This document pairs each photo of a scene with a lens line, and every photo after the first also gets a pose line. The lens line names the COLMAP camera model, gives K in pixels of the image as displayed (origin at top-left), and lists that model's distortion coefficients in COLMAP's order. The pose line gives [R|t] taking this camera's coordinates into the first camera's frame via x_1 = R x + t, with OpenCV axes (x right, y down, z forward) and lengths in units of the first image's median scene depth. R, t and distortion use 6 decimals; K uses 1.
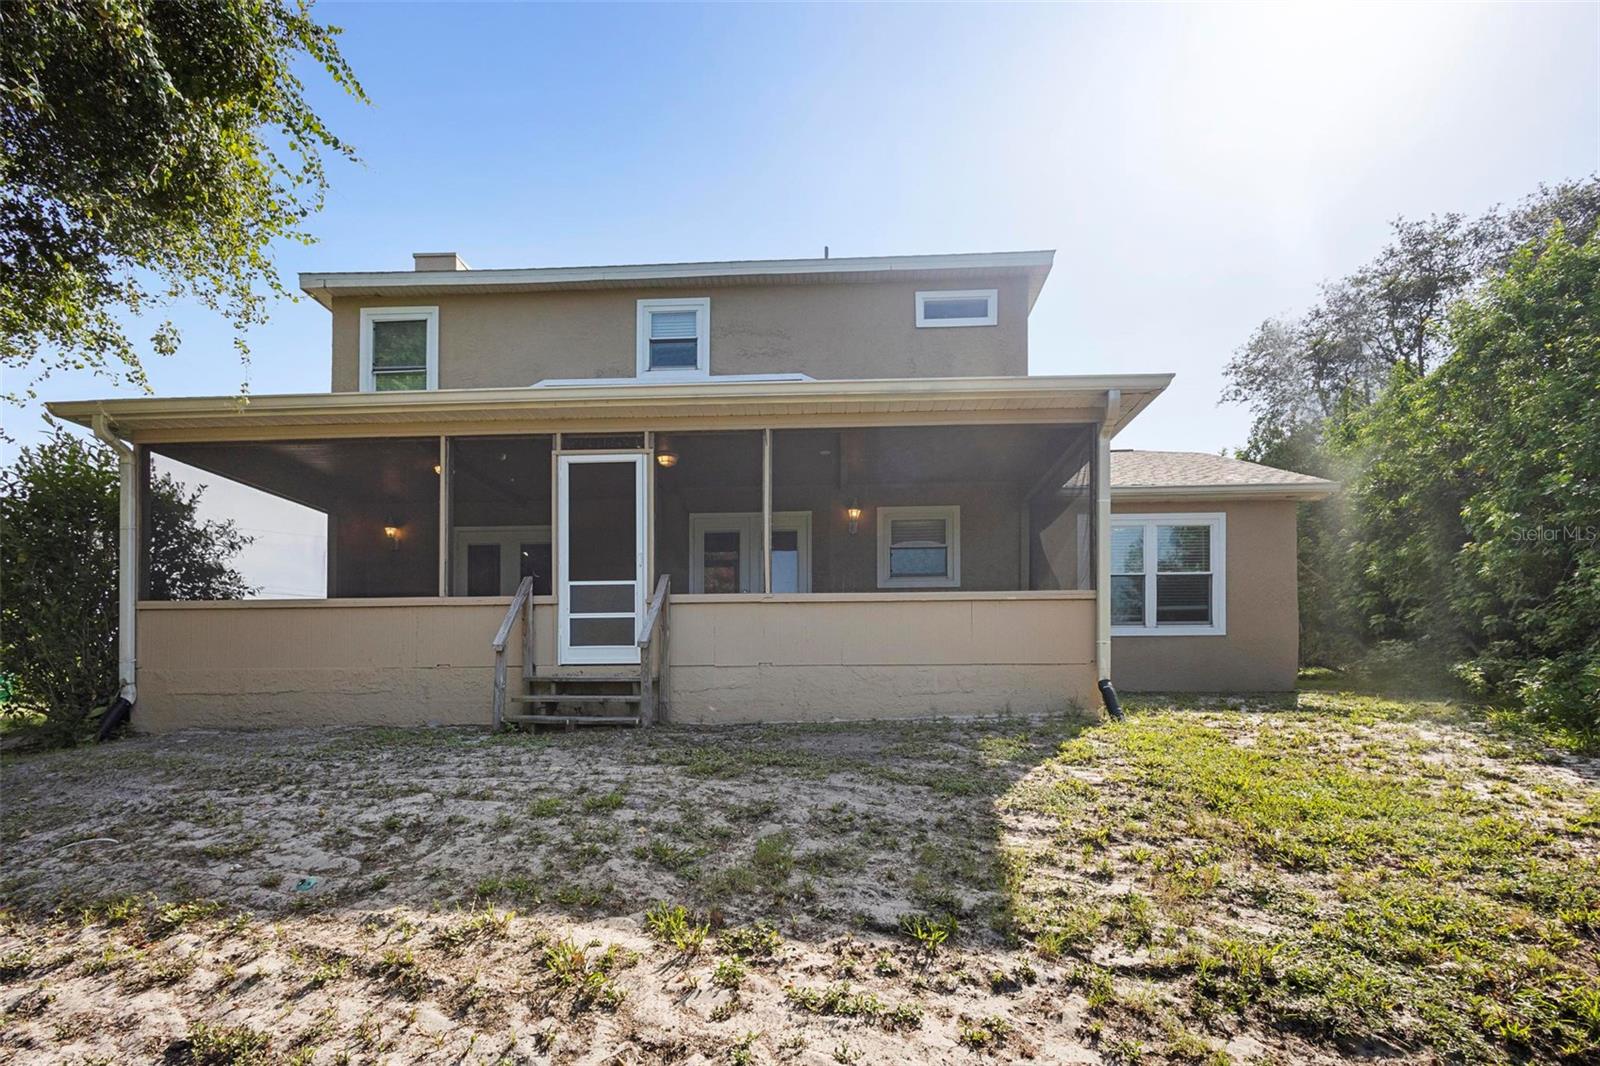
lens RADIAL K [[781.5, 0, 802.4], [0, 781.5, 684.2], [0, 0, 1]] dist [-0.001123, -0.000183]
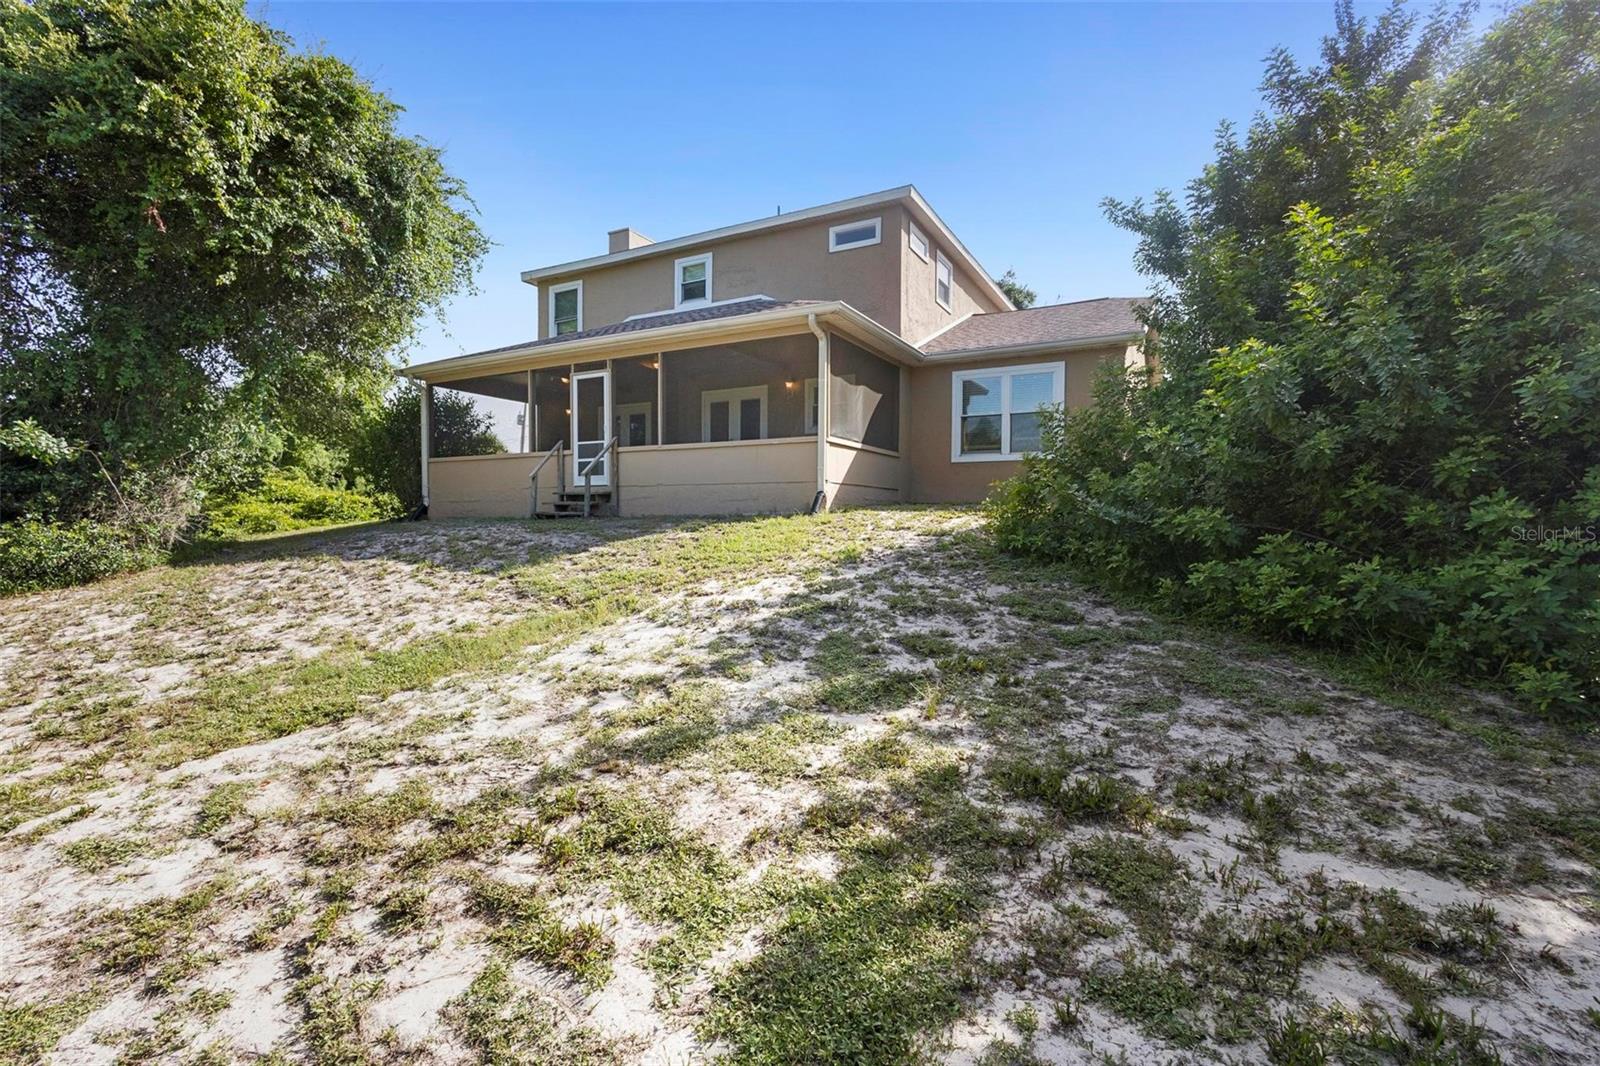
lens RADIAL K [[732.3, 0, 799.6], [0, 732.3, 545.2], [0, 0, 1]] dist [0.003499, 0.000481]
pose [[0.899647, 0.023285, -0.435997, 0.710573], [-0.003077, 0.998890, 0.046998, 0.025085], [0.436607, -0.040940, 0.898720, -0.278891]]
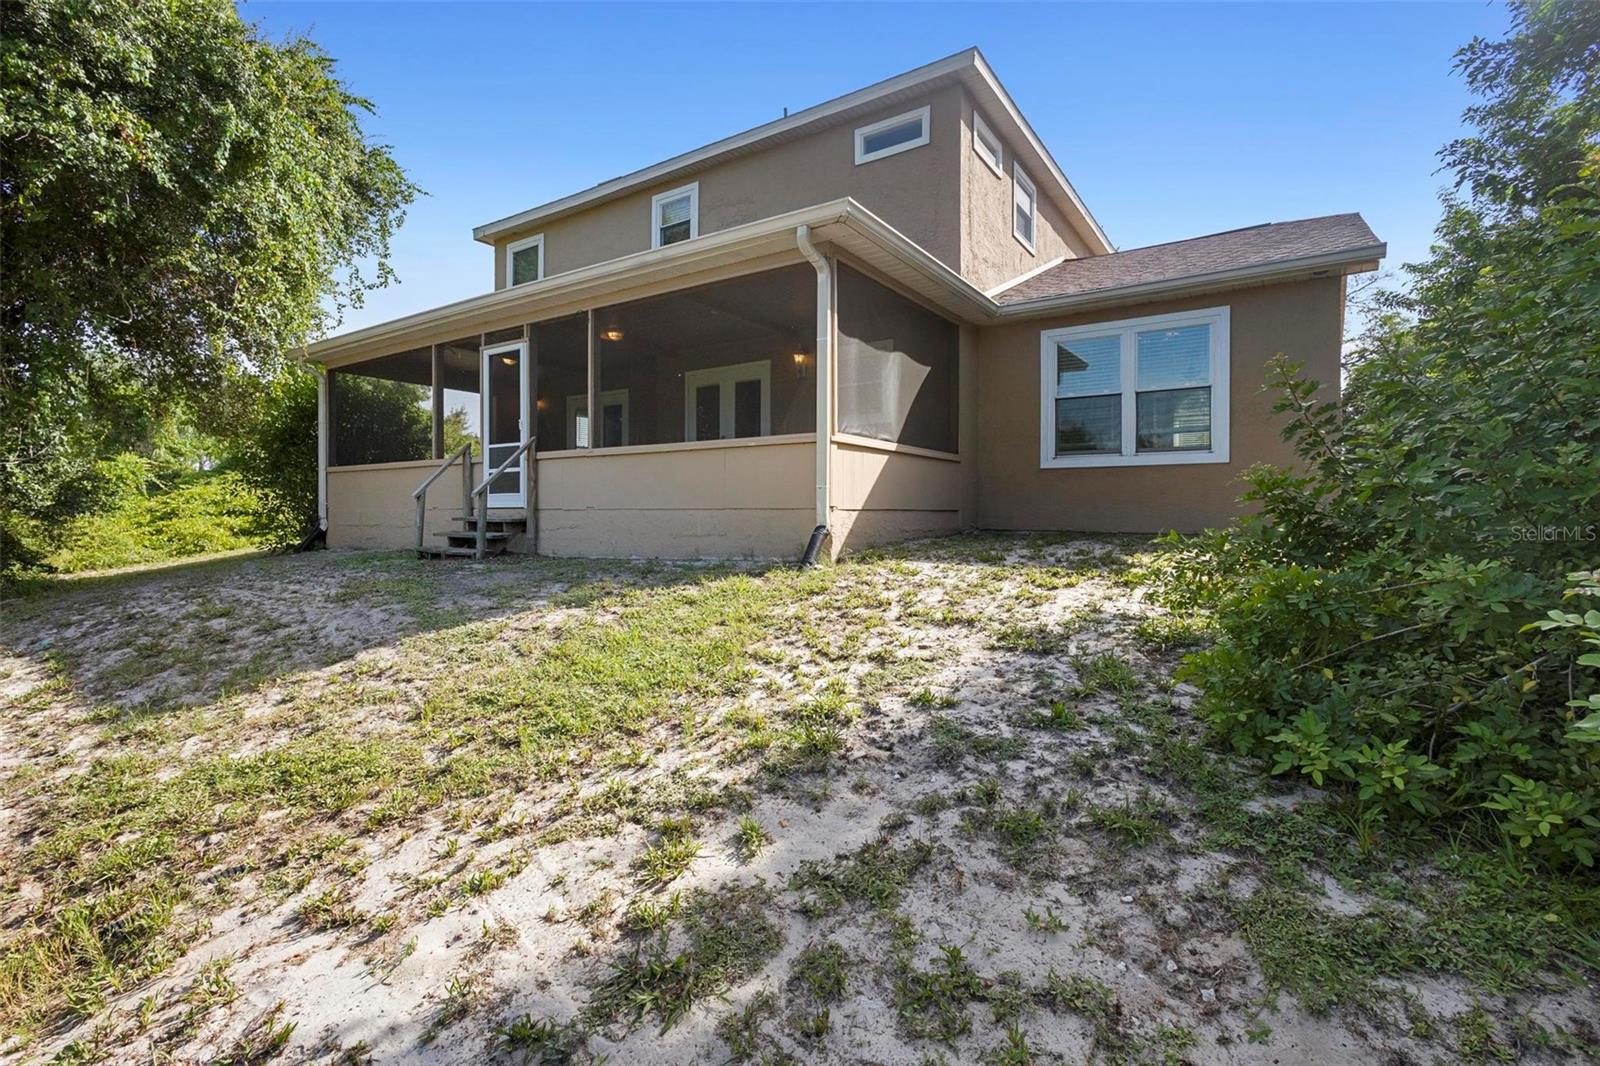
lens RADIAL K [[745.3, 0, 796.9], [0, 745.3, 511.9], [0, 0, 1]] dist [0.001308, -0.000136]
pose [[0.854833, 0.004240, -0.518886, 0.585422], [0.001976, 0.999933, 0.011425, -0.023073], [0.518900, -0.010792, 0.854767, 0.139023]]
